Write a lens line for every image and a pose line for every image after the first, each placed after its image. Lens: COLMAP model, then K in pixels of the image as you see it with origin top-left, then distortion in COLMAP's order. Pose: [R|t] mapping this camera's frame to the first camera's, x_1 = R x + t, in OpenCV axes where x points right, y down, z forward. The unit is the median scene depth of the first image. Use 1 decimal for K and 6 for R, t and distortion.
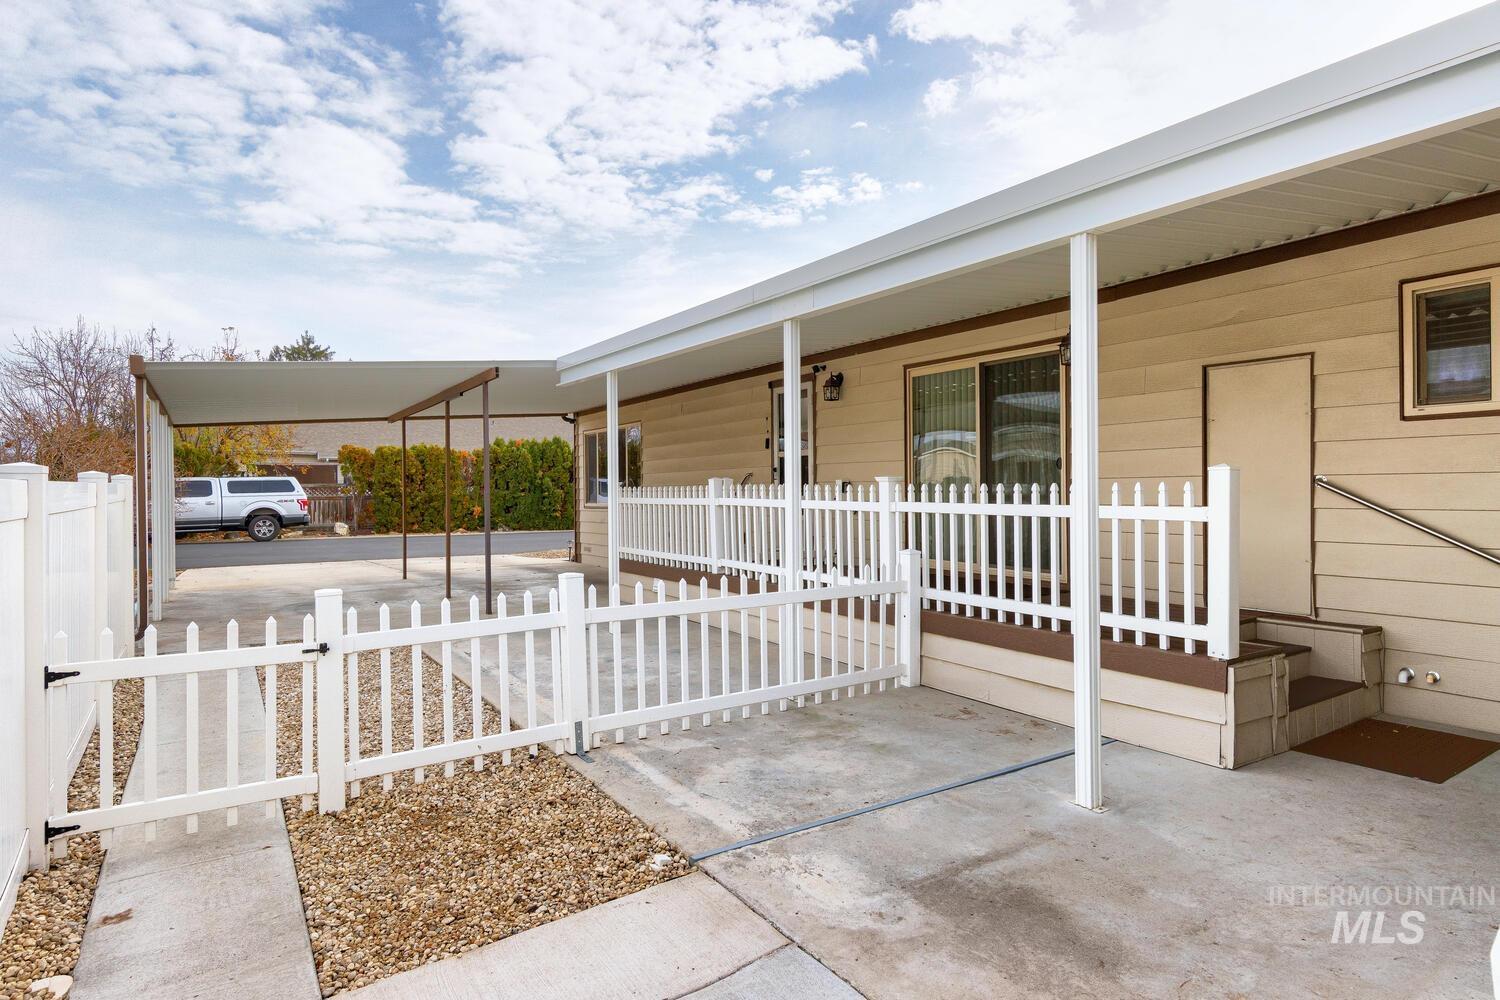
lens RADIAL K [[862.1, 0, 710.1], [0, 862.1, 499.8], [0, 0, 1]] dist [0.010887, 0.003967]
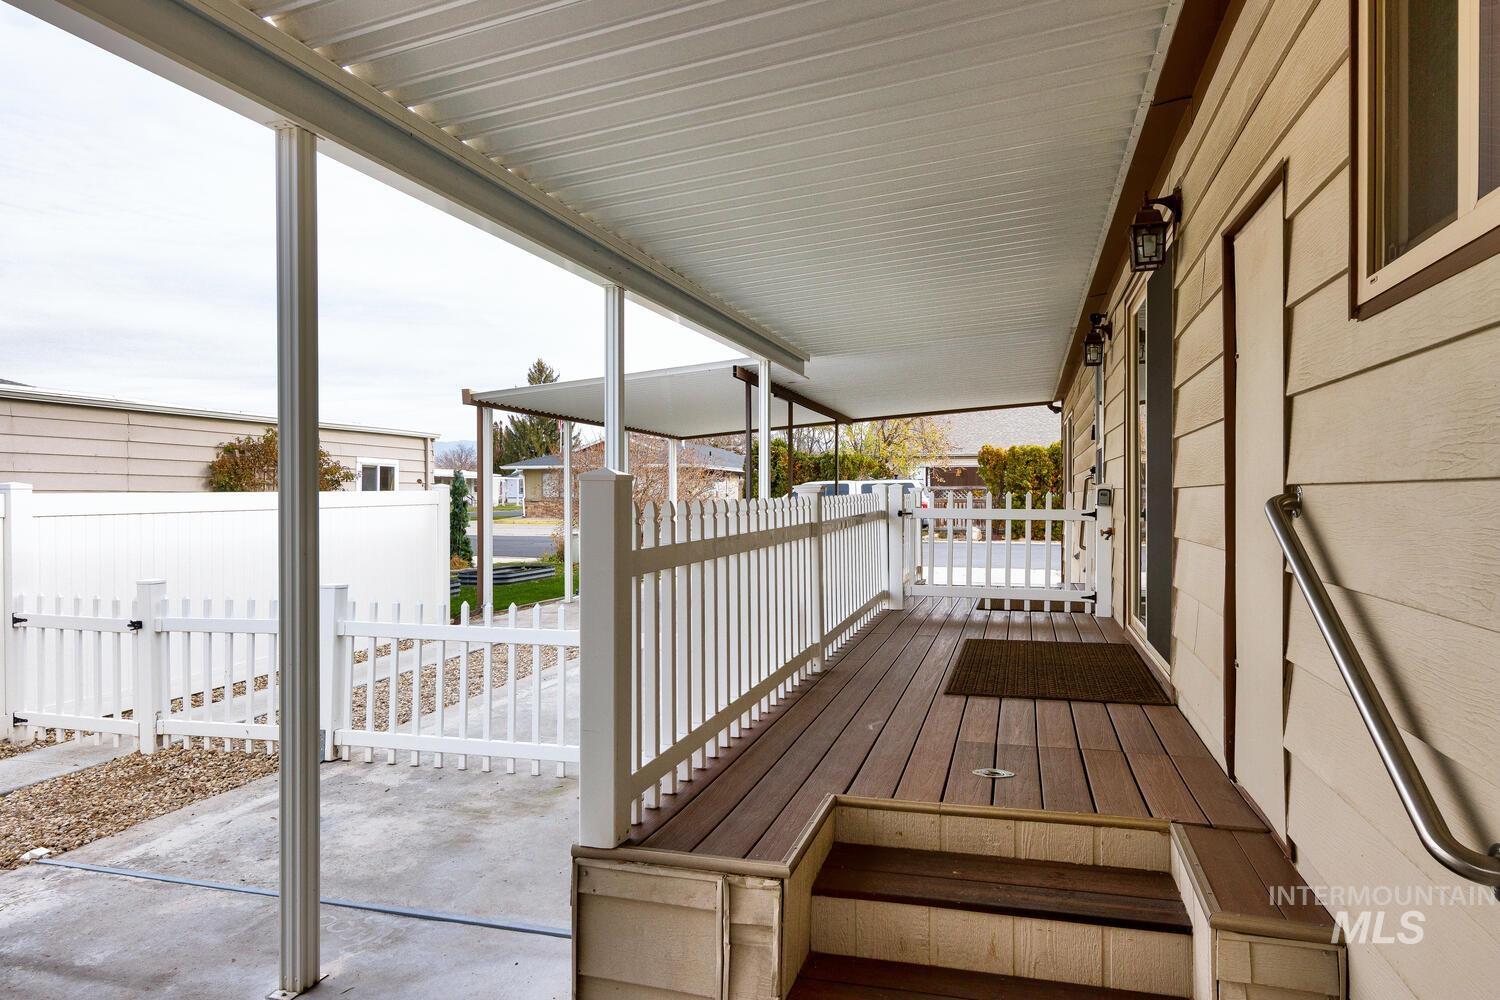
lens RADIAL K [[935.2, 0, 747.7], [0, 935.2, 505.9], [0, 0, 1]] dist [0.007884, 0.000552]
pose [[0.654181, 0.015139, -0.756187, 0.986836], [-0.010935, 0.999884, 0.010558, -0.023659], [0.756259, 0.001362, 0.654271, 0.642474]]
